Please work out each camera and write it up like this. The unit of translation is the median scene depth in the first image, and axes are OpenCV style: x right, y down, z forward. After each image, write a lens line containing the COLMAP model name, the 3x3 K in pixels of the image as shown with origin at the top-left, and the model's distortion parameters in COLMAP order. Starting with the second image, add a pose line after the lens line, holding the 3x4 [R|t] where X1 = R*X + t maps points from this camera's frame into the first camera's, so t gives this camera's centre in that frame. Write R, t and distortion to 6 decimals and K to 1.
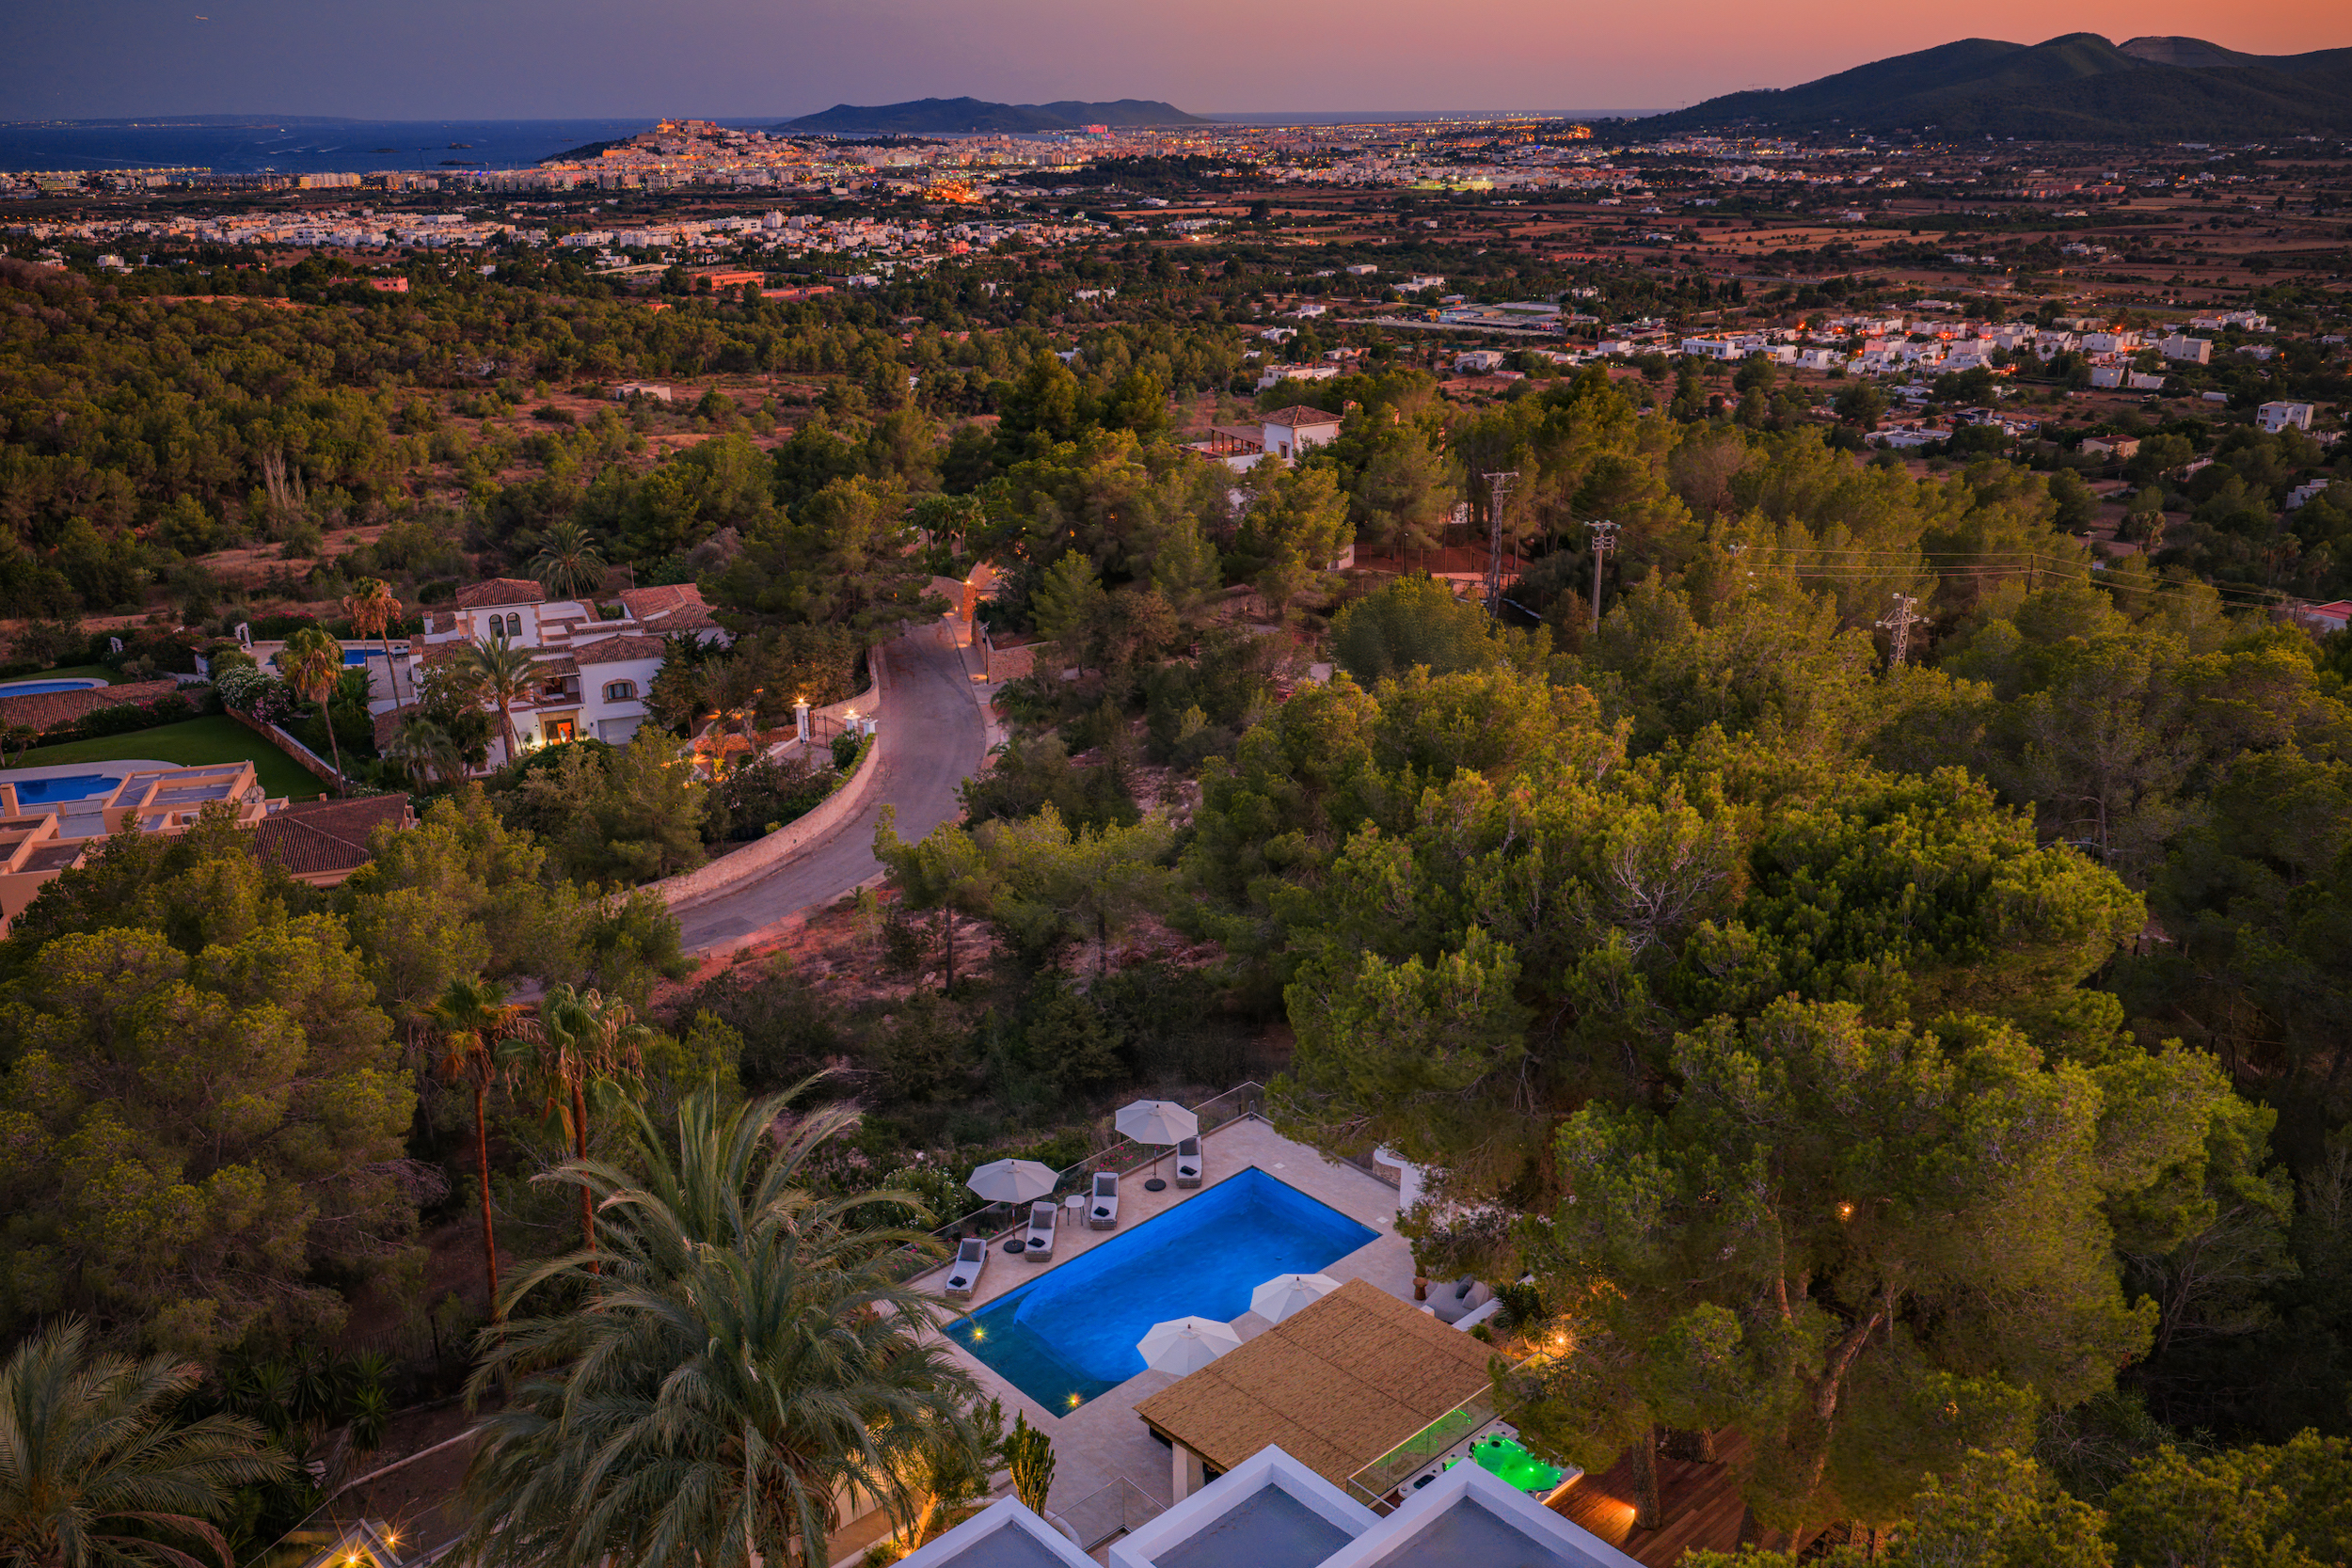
lens RADIAL K [[1961.6, 0, 1176.0], [0, 1961.6, 784.0], [0, 0, 1]] dist [0.001342, -0.005617]
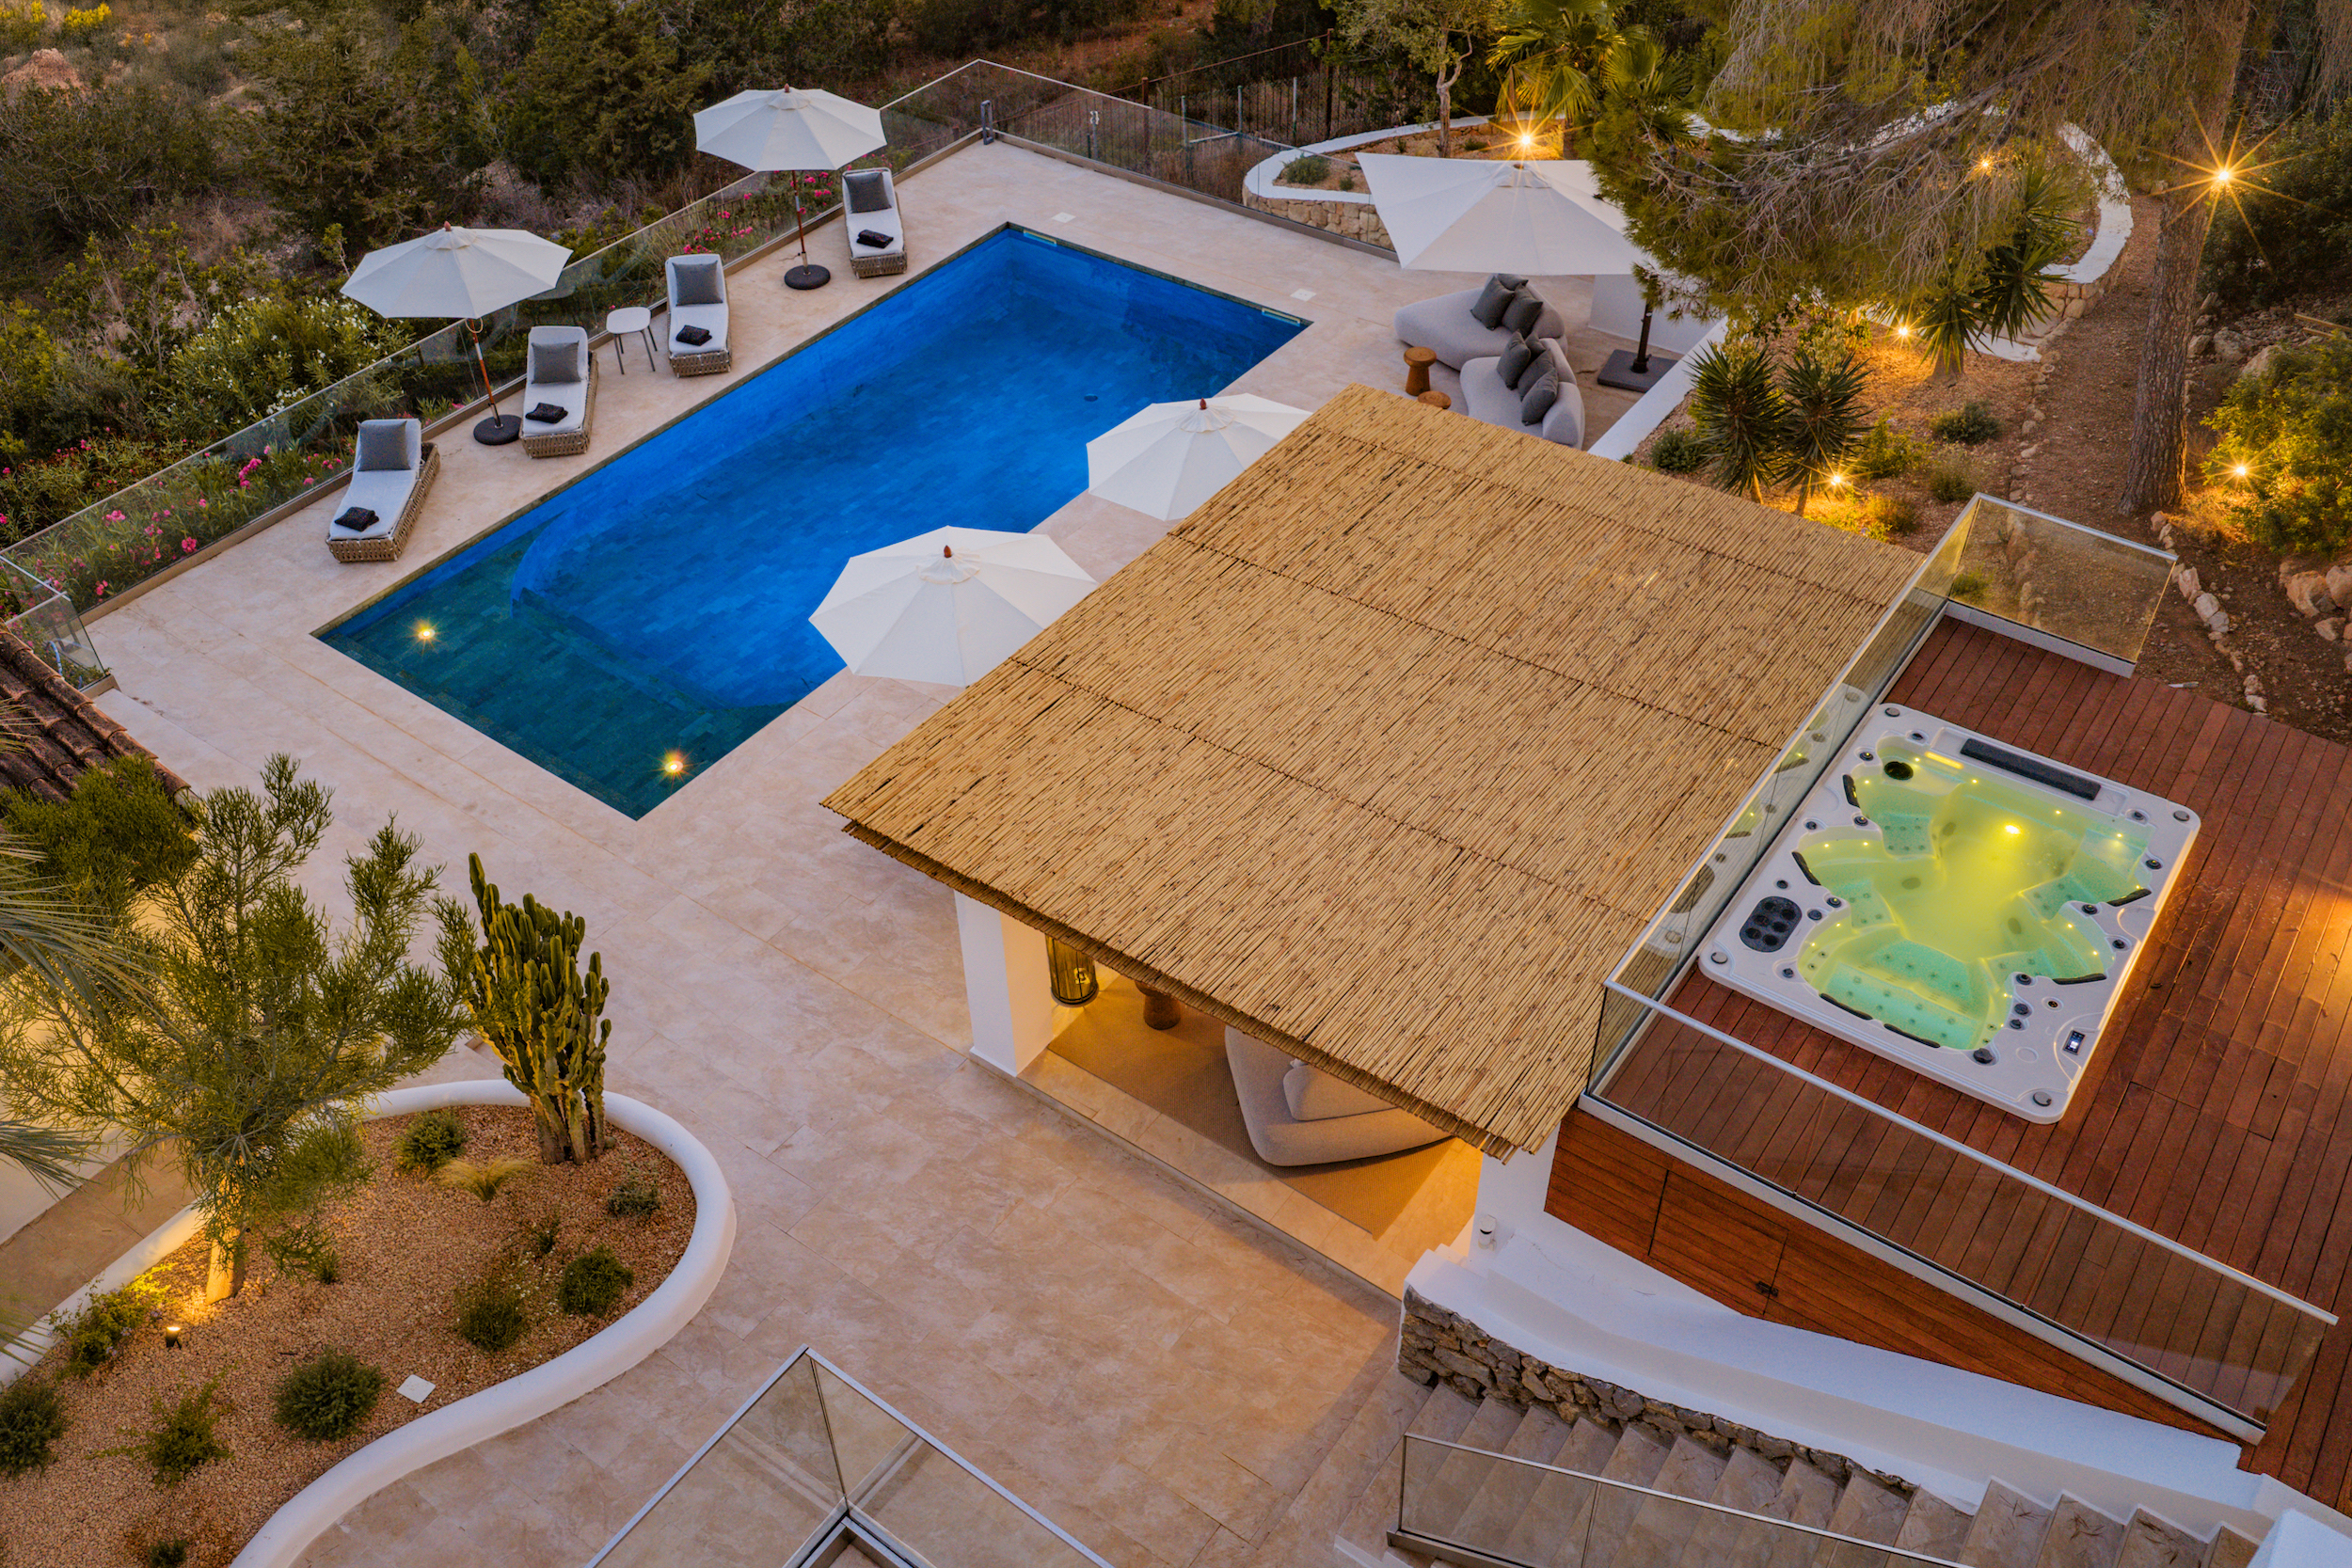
lens RADIAL K [[1961.6, 0, 1176.0], [0, 1961.6, 784.0], [0, 0, 1]] dist [0.001342, -0.005617]
pose [[0.980631, -0.132964, 0.143815, -0.008098], [0.069846, 0.923387, 0.377461, 0.154511], [-0.182986, -0.360106, 0.914790, 0.546109]]
